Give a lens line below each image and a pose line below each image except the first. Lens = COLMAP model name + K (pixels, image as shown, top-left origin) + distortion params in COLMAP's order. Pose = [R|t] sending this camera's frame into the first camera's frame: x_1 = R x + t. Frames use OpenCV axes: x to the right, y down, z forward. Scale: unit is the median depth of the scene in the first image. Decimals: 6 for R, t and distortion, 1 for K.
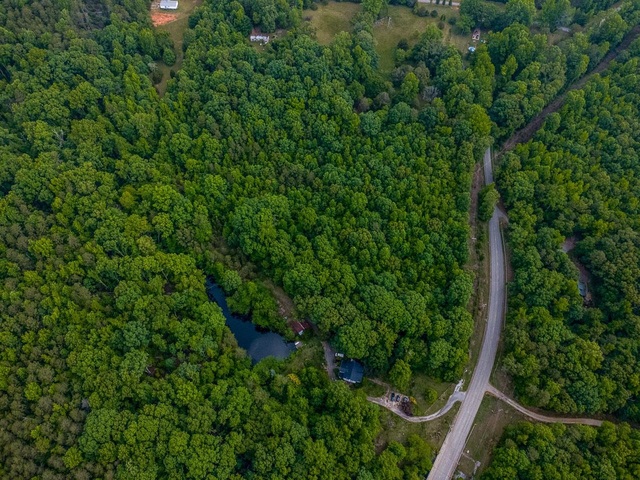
lens RADIAL K [[449.8, 0, 320.0], [0, 449.8, 240.0], [0, 0, 1]] dist [0.005749, -0.000857]
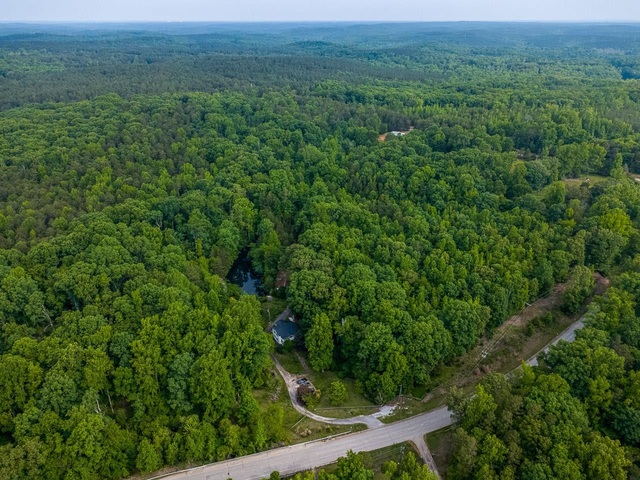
lens RADIAL K [[456.9, 0, 320.0], [0, 456.9, 240.0], [0, 0, 1]] dist [0.003992, 0.002789]
pose [[0.729355, 0.278276, -0.624983, 0.572463], [-0.586066, 0.725431, -0.360939, 0.419420], [0.352941, 0.629534, 0.692185, 0.319545]]
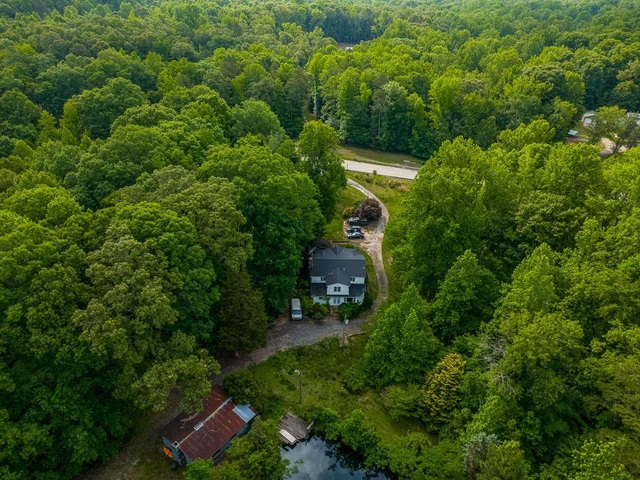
lens RADIAL K [[453.0, 0, 320.0], [0, 453.0, 240.0], [0, 0, 1]] dist [0.003693, 0.002754]
pose [[-0.268952, -0.519514, 0.811030, -0.189367], [0.825112, 0.310098, 0.472259, 0.103730], [-0.496844, 0.796206, 0.345256, 0.830660]]
